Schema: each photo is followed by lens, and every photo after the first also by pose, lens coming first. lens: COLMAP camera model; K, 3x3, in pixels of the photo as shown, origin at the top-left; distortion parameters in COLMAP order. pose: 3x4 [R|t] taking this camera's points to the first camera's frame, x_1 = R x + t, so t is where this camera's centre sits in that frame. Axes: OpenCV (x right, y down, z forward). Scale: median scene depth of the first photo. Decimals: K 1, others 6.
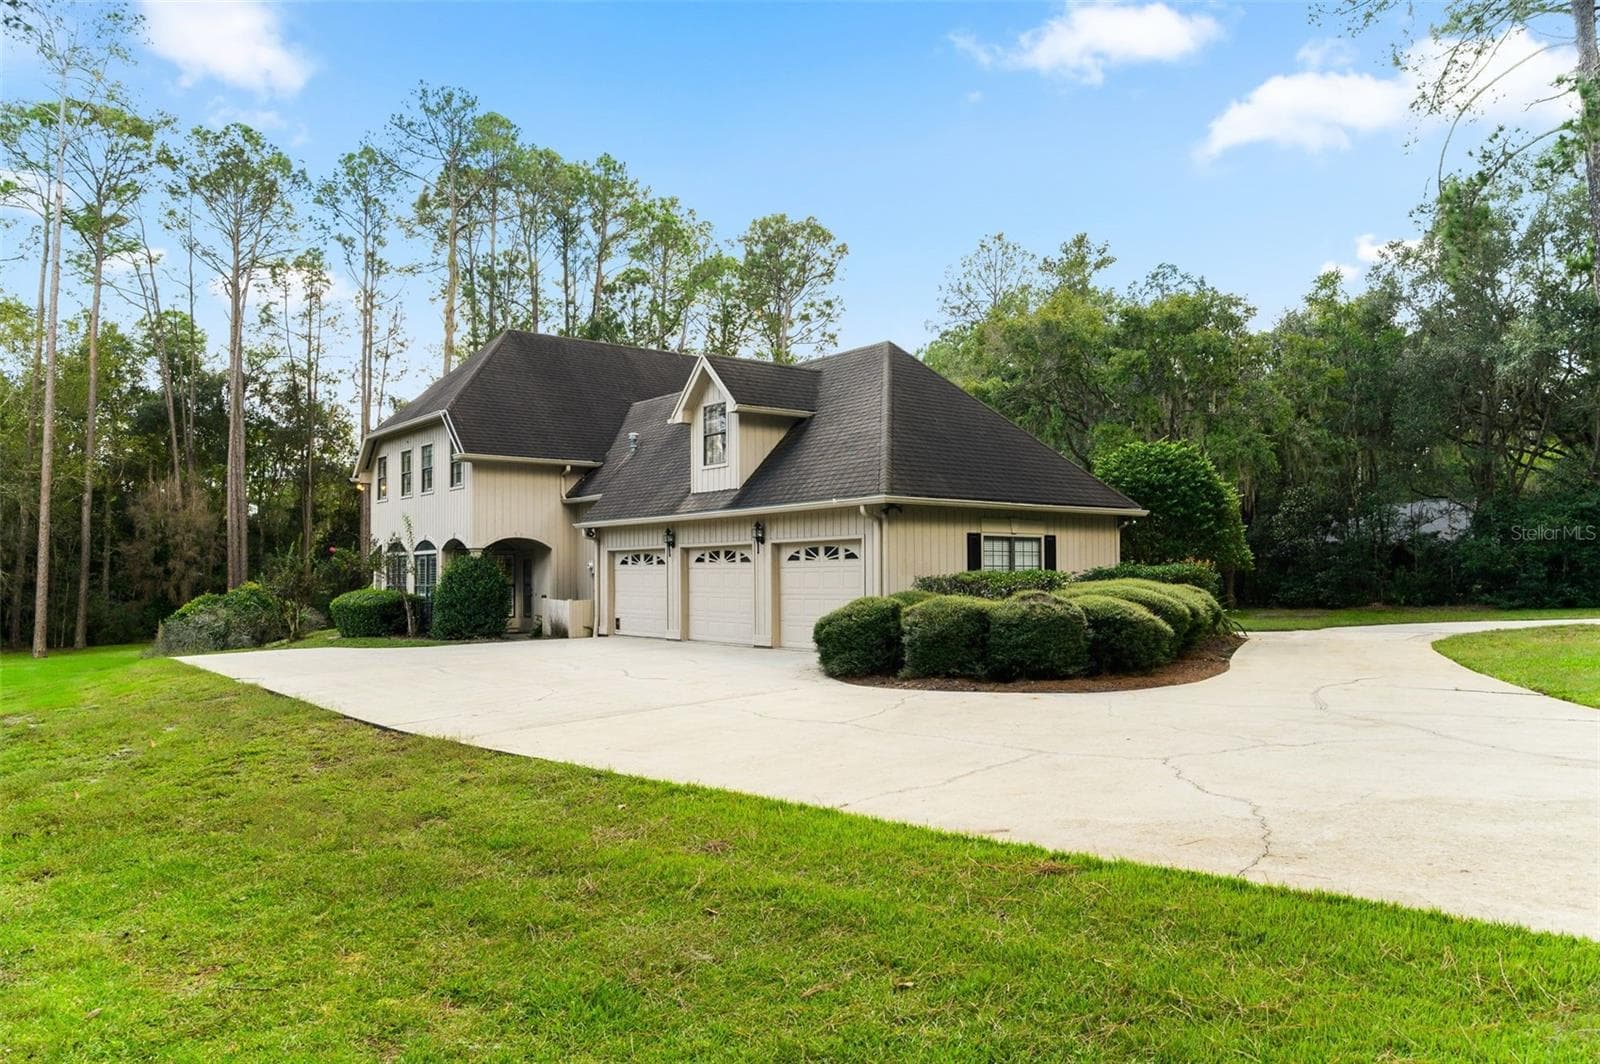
lens RADIAL K [[1278.4, 0, 800.0], [0, 1278.4, 532.0], [0, 0, 1]] dist [-0.004422, -0.007586]
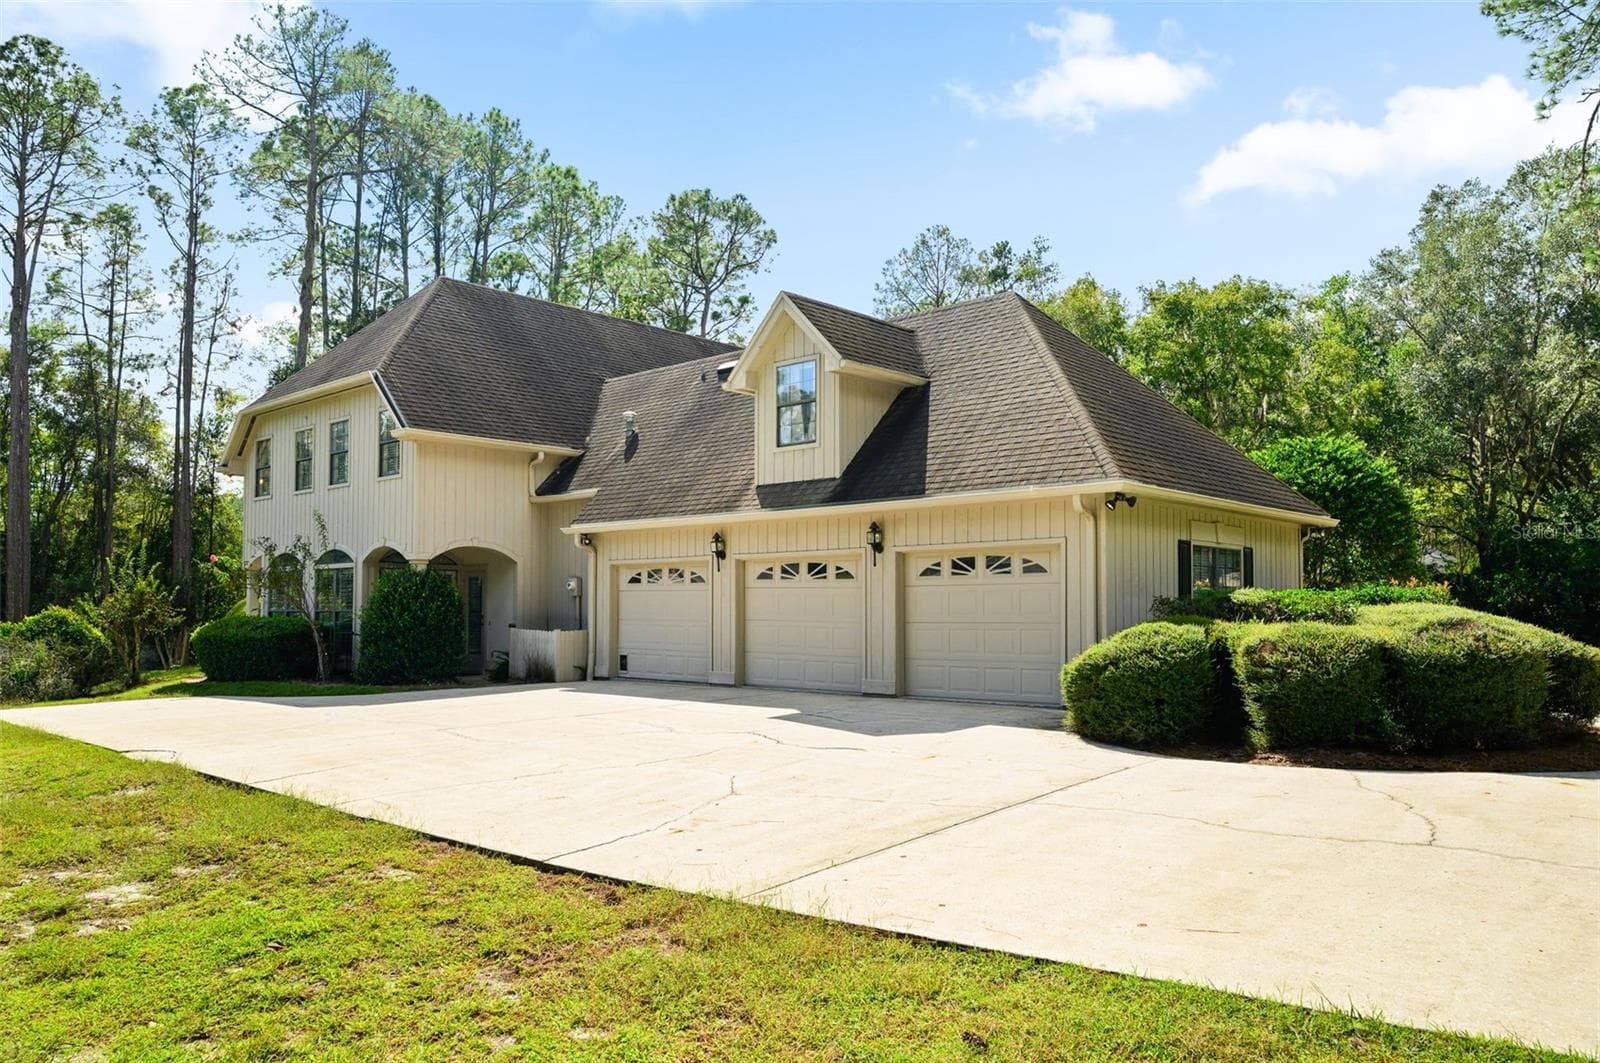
lens RADIAL K [[1246.4, 0, 764.5], [0, 1246.4, 564.0], [0, 0, 1]] dist [0.005090, -0.009636]
pose [[0.987460, 0.015114, 0.157144, -0.102777], [-0.013944, 0.999866, -0.008545, 0.011258], [-0.157252, 0.006247, 0.987539, 0.157531]]
